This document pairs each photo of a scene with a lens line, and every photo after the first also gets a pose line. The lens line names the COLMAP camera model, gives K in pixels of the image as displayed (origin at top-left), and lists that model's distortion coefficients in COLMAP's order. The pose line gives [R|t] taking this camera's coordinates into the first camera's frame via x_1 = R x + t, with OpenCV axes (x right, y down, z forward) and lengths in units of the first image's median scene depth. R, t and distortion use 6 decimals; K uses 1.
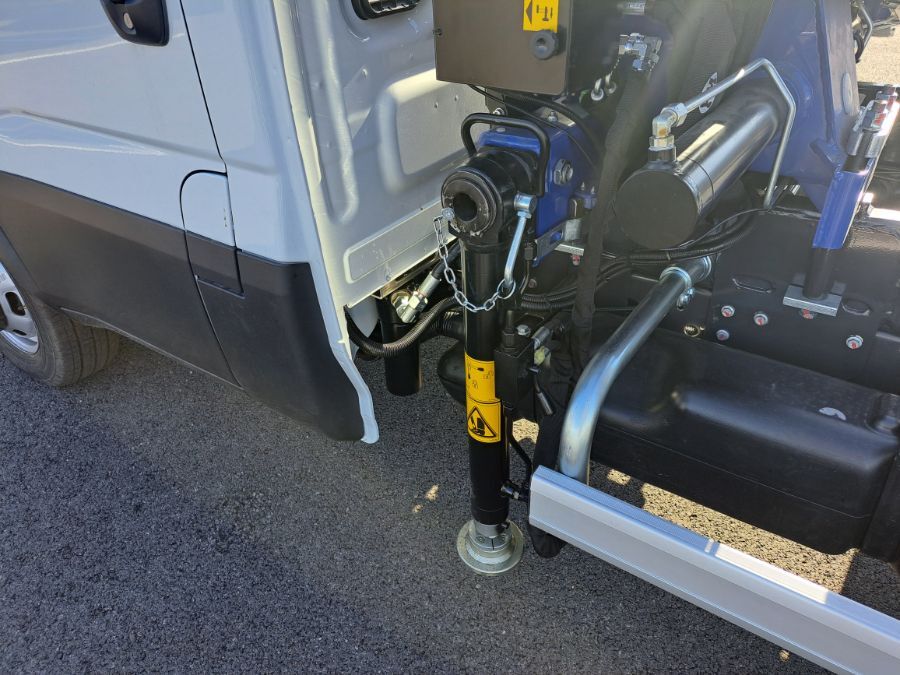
lens RADIAL K [[632.2, 0, 450.0], [0, 632.2, 337.5], [0, 0, 1]] dist [0.009332, -0.001096]
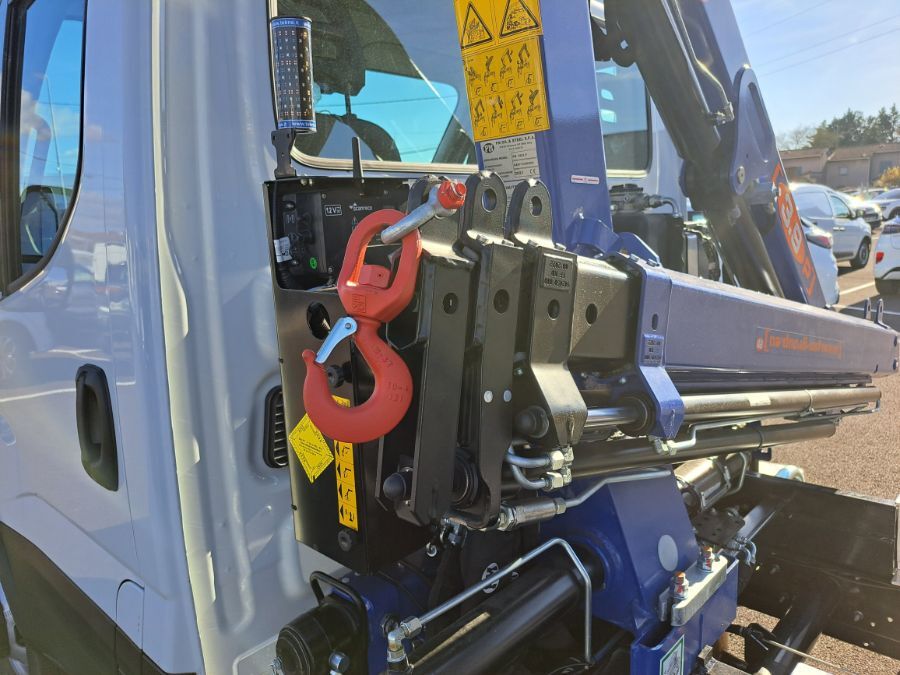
lens RADIAL K [[658.1, 0, 450.0], [0, 658.1, 337.5], [0, 0, 1]] dist [0.000914, -0.001801]
pose [[0.987131, 0.013057, -0.159382, 0.447699], [-0.074601, 0.919166, -0.386742, -0.269800], [0.141449, 0.393655, 0.908311, -0.276202]]
